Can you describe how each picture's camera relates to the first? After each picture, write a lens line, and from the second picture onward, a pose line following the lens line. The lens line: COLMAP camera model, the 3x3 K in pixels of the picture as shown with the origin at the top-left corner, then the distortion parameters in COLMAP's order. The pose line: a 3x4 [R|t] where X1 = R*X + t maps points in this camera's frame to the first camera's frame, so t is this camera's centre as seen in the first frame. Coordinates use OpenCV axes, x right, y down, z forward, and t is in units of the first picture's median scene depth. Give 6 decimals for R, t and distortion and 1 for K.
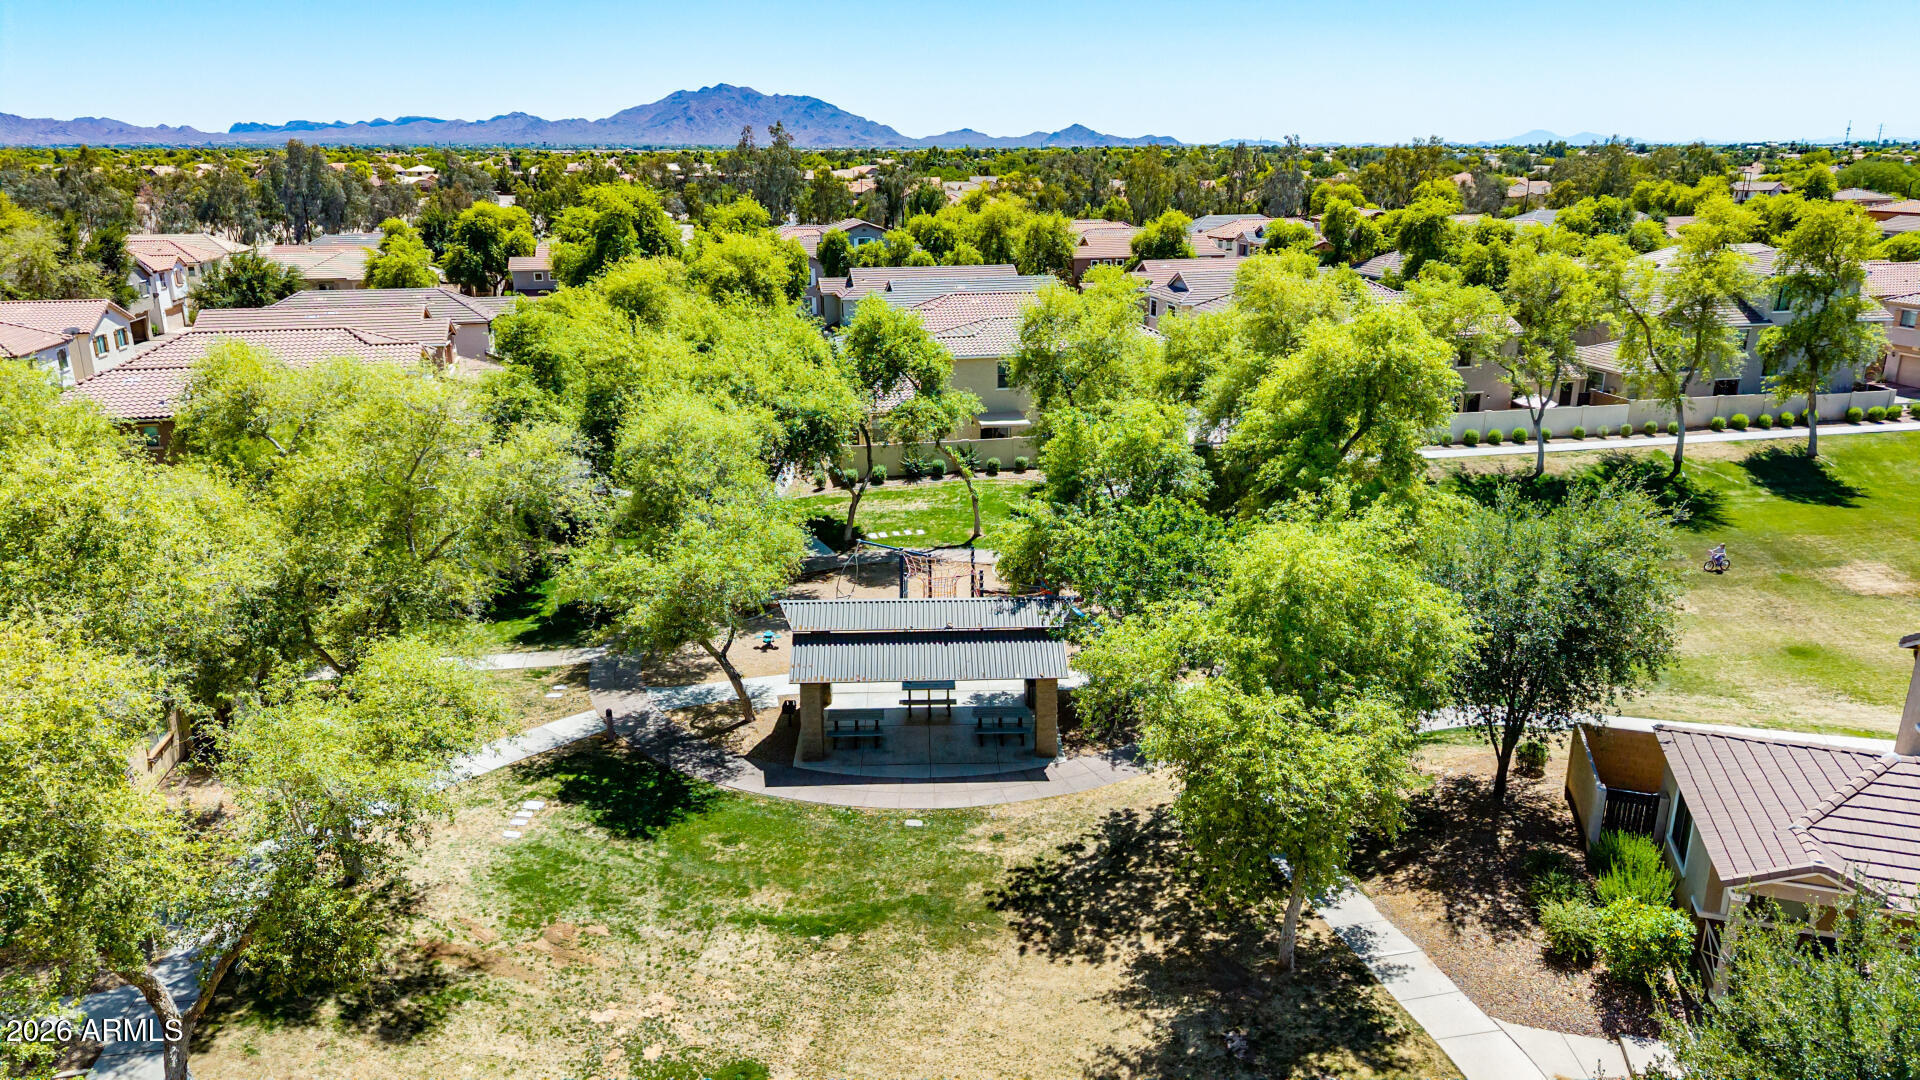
lens RADIAL K [[1288.1, 0, 954.4], [0, 1288.1, 543.7], [0, 0, 1]] dist [0.047578, -0.055629]
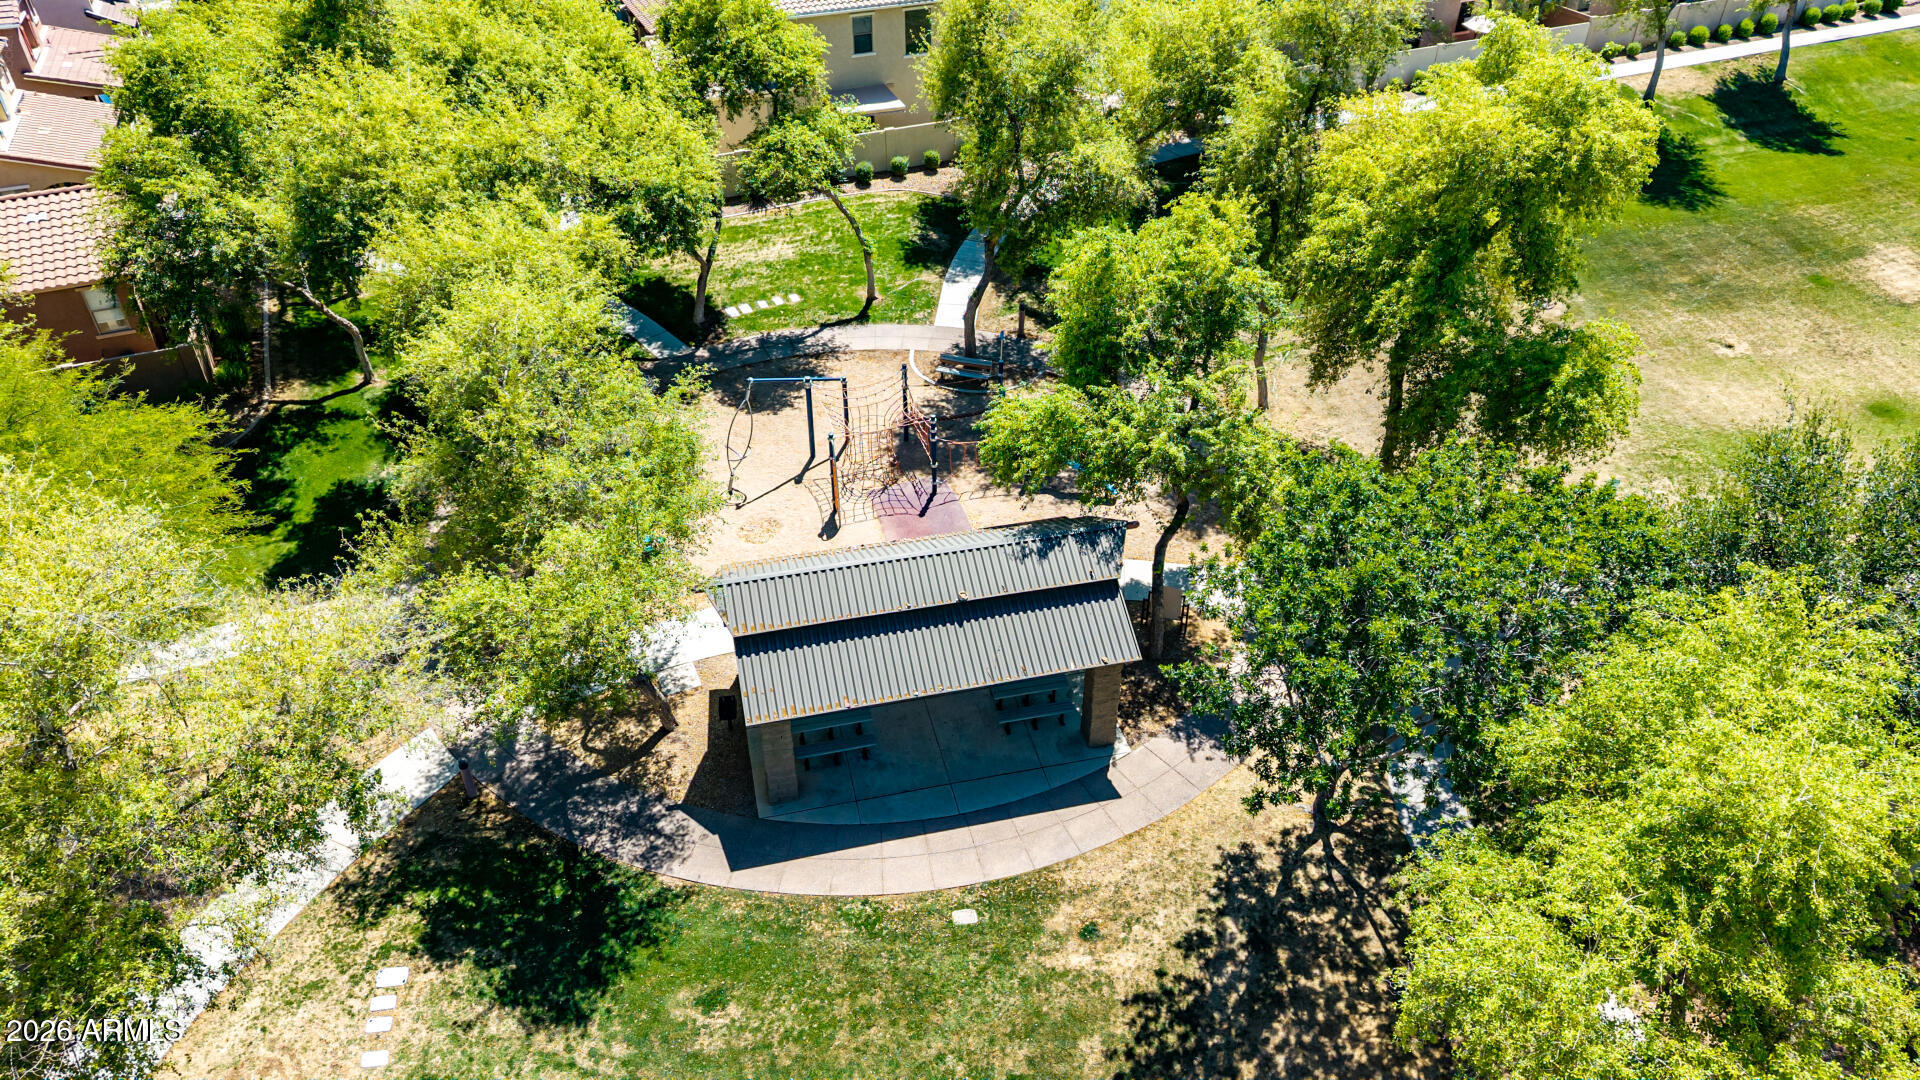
lens RADIAL K [[1317.2, 0, 951.3], [0, 1317.2, 535.7], [0, 0, 1]] dist [0.001932, 0.001589]
pose [[0.979995, -0.112907, 0.163896, -0.094895], [0.052910, 0.941672, 0.332347, -0.155877], [-0.191860, -0.317027, 0.928808, 0.286745]]
